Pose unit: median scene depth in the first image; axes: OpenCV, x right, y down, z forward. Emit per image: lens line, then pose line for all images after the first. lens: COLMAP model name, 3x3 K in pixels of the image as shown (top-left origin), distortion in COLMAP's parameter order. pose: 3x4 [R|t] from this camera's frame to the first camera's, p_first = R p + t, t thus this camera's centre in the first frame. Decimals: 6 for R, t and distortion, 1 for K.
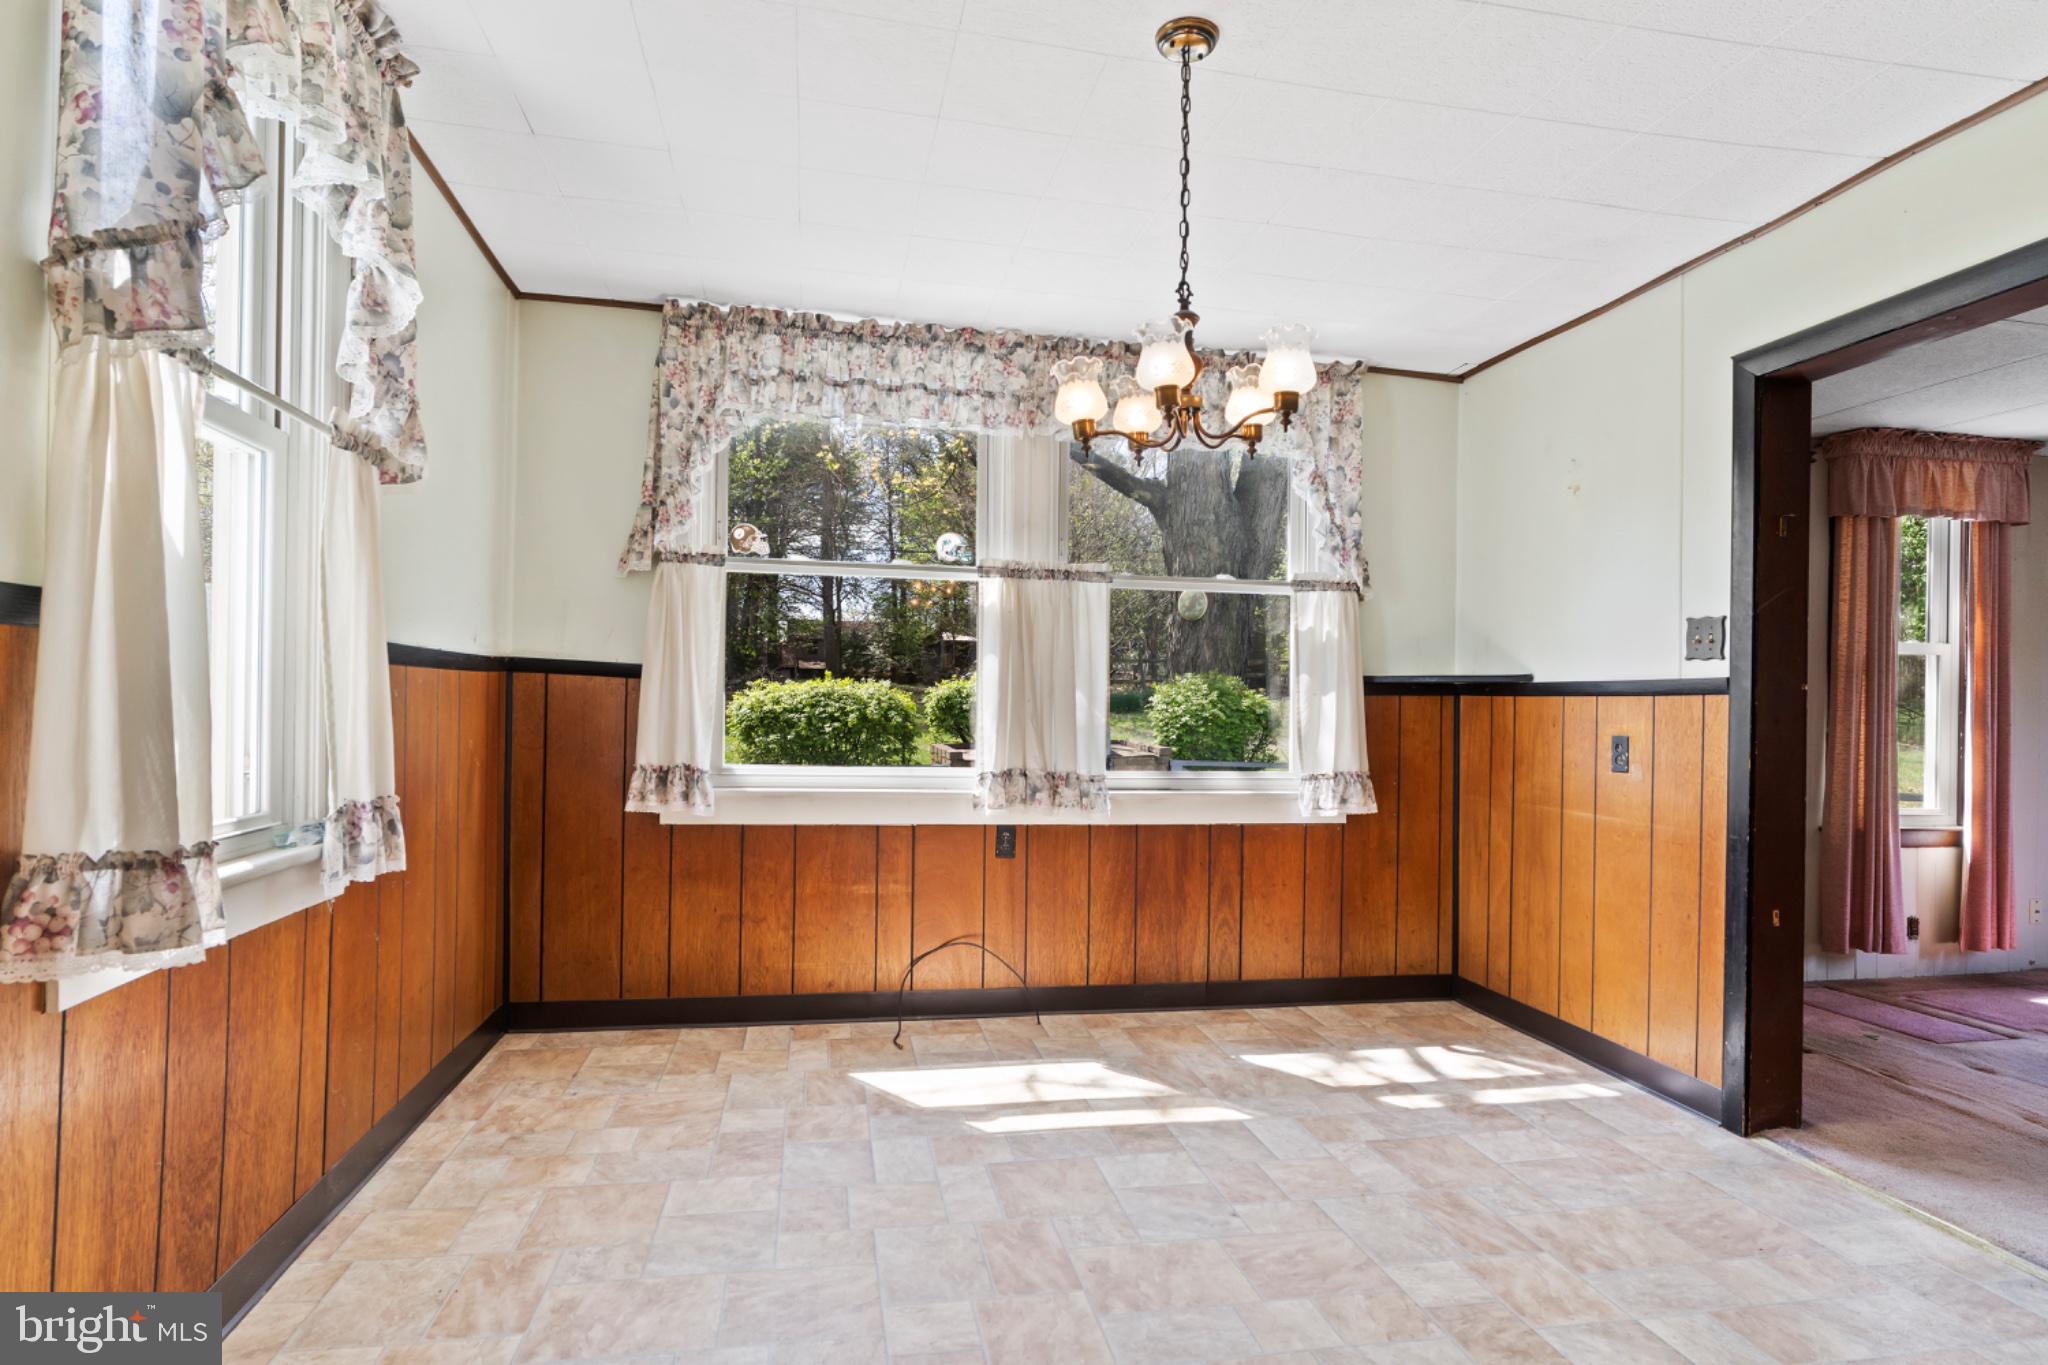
lens RADIAL K [[1067.8, 0, 1031.7], [0, 1067.8, 704.6], [0, 0, 1]] dist [-0.009517, 0.006207]
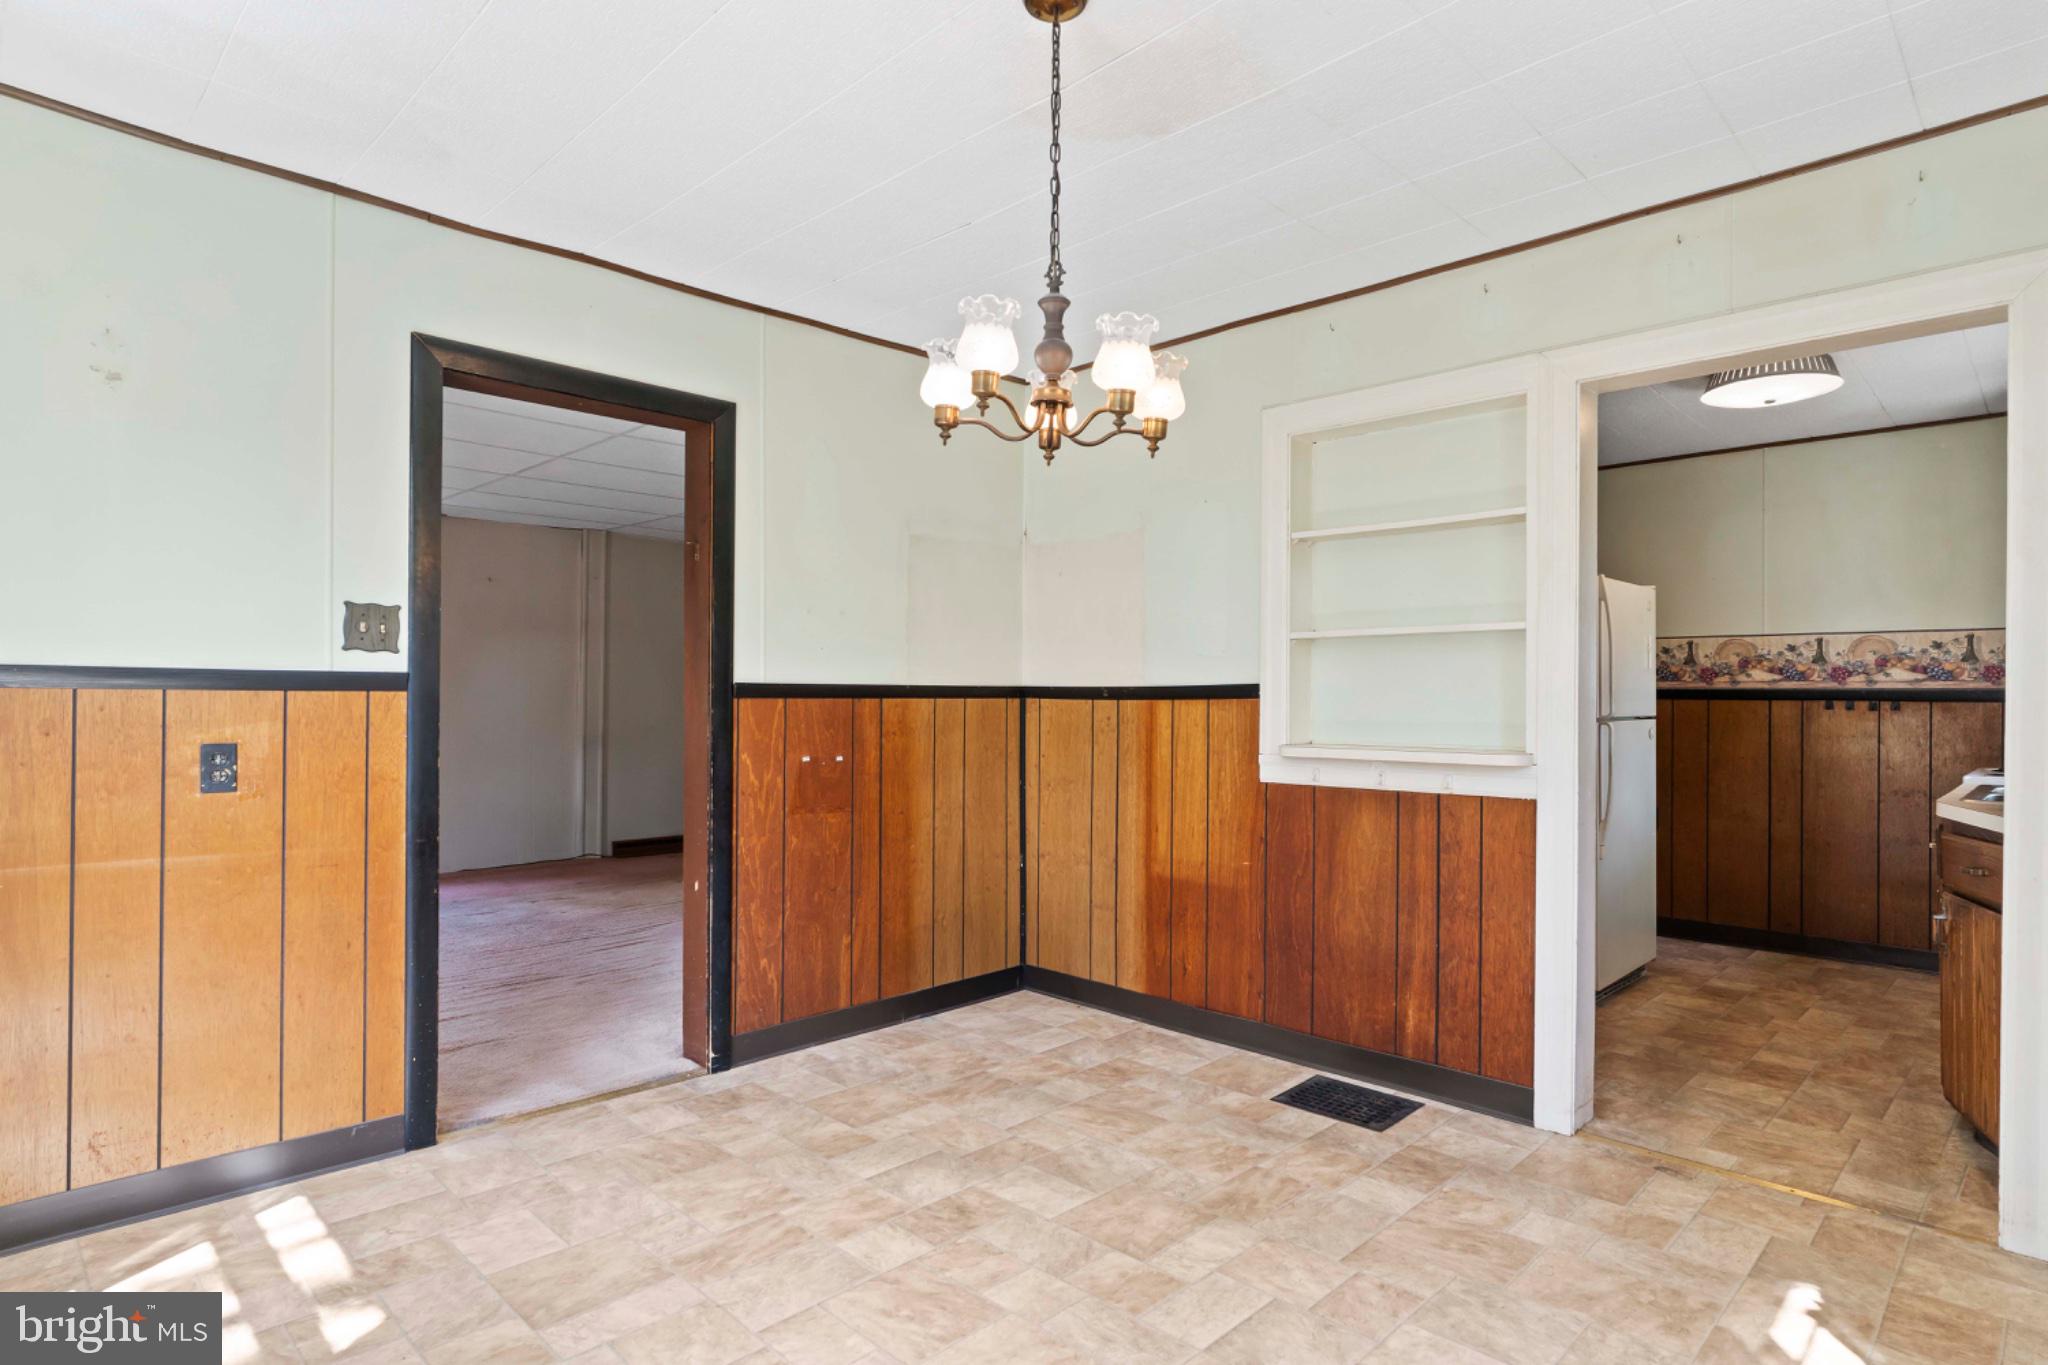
lens RADIAL K [[1067.8, 0, 1021.8], [0, 1067.8, 688.7], [0, 0, 1]] dist [-0.009517, 0.006207]
pose [[-0.553661, -0.009562, 0.832688, -0.546262], [-0.015405, 0.999881, 0.001239, -0.026774], [-0.832600, -0.012142, -0.553742, 1.370487]]
